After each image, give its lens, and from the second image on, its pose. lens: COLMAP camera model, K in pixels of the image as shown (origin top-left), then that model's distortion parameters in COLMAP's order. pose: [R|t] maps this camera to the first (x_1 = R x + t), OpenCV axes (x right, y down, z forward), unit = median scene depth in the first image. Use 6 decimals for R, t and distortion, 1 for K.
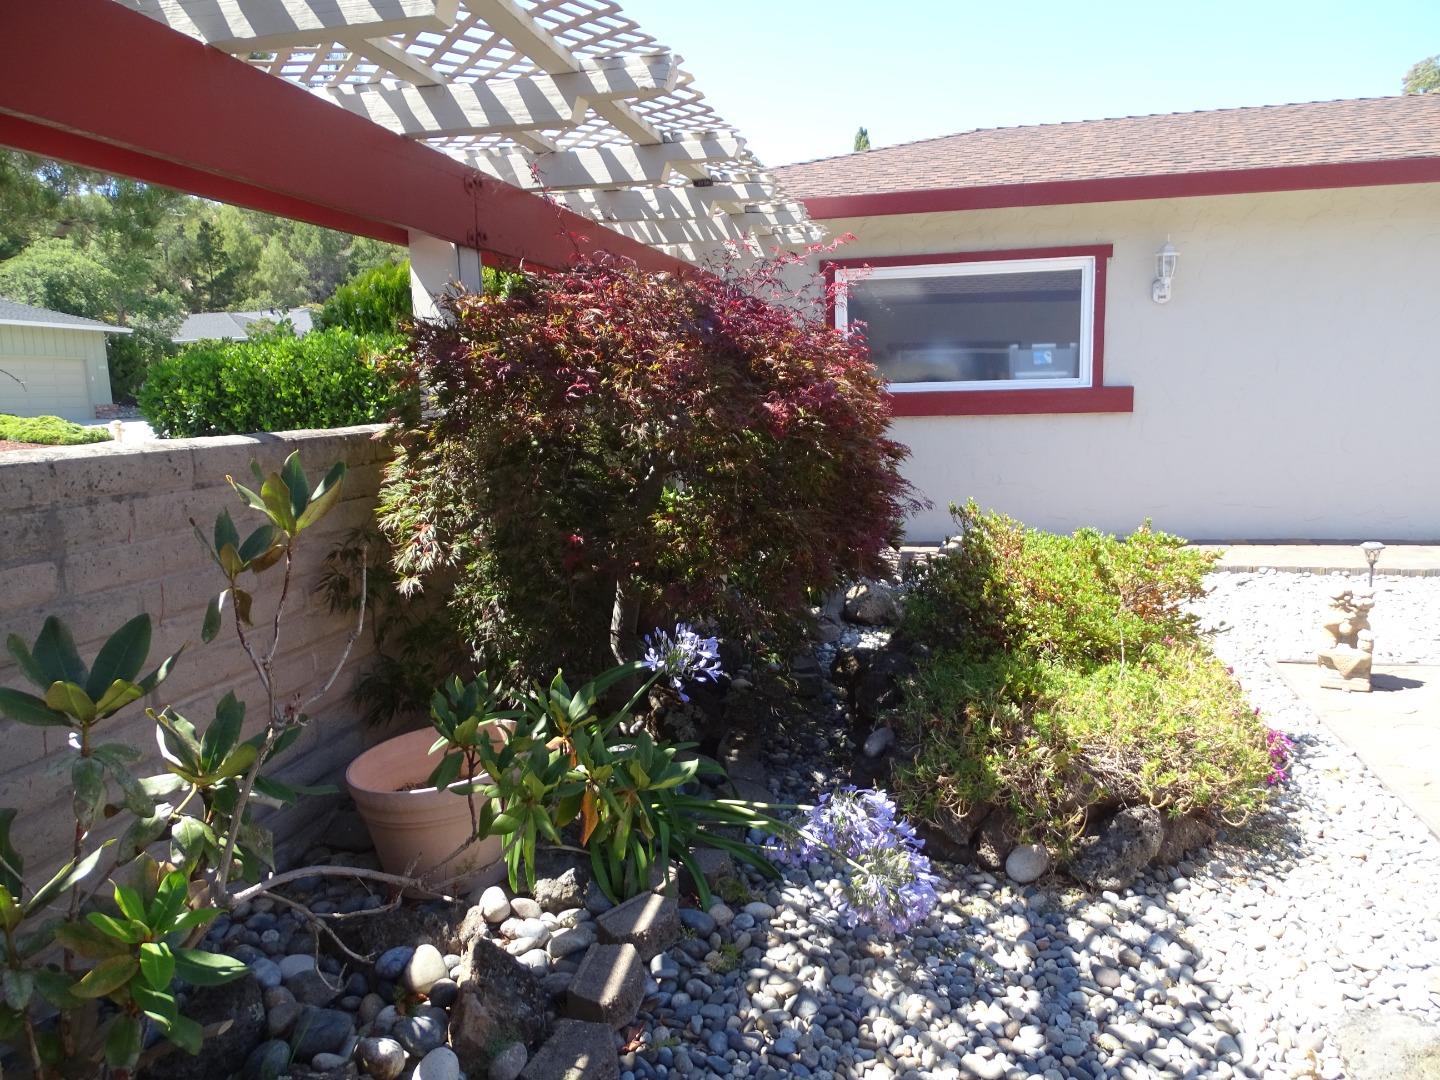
lens RADIAL K [[1012.7, 0, 720.0], [0, 1012.7, 540.0], [0, 0, 1]] dist [-0.026180, 0.001017]
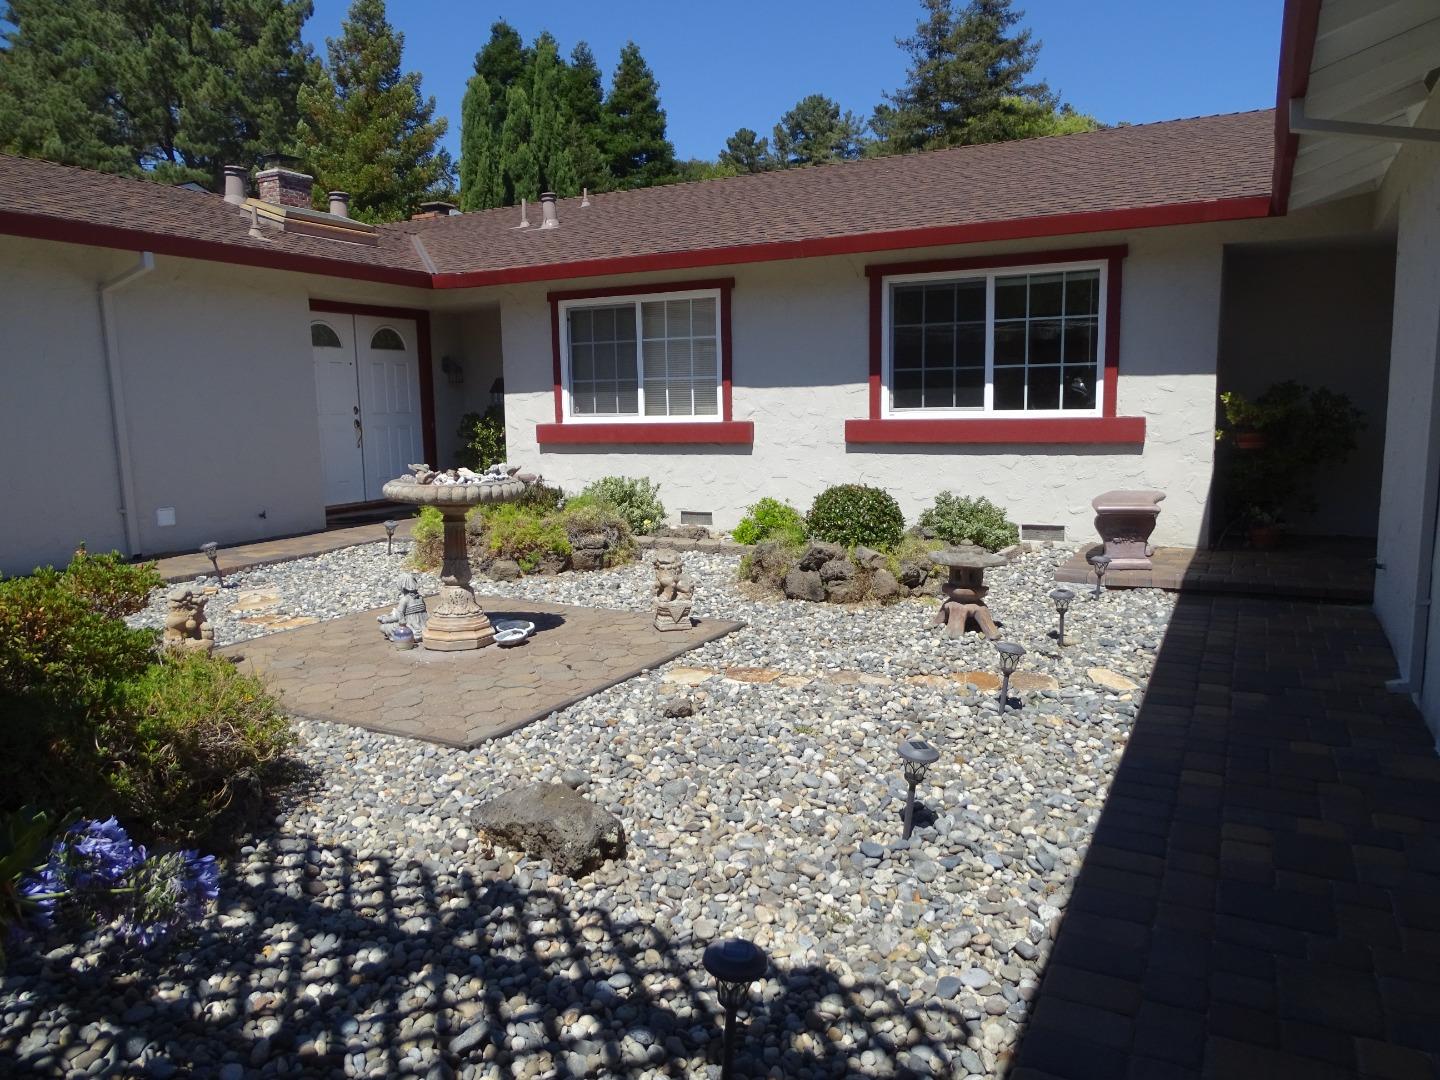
lens RADIAL K [[1012.7, 0, 720.0], [0, 1012.7, 540.0], [0, 0, 1]] dist [-0.026180, 0.001017]
pose [[0.256911, -0.111031, 0.960036, -0.585112], [0.152271, 0.985621, 0.073242, -0.002172], [-0.954364, 0.127369, 0.270124, 0.122461]]
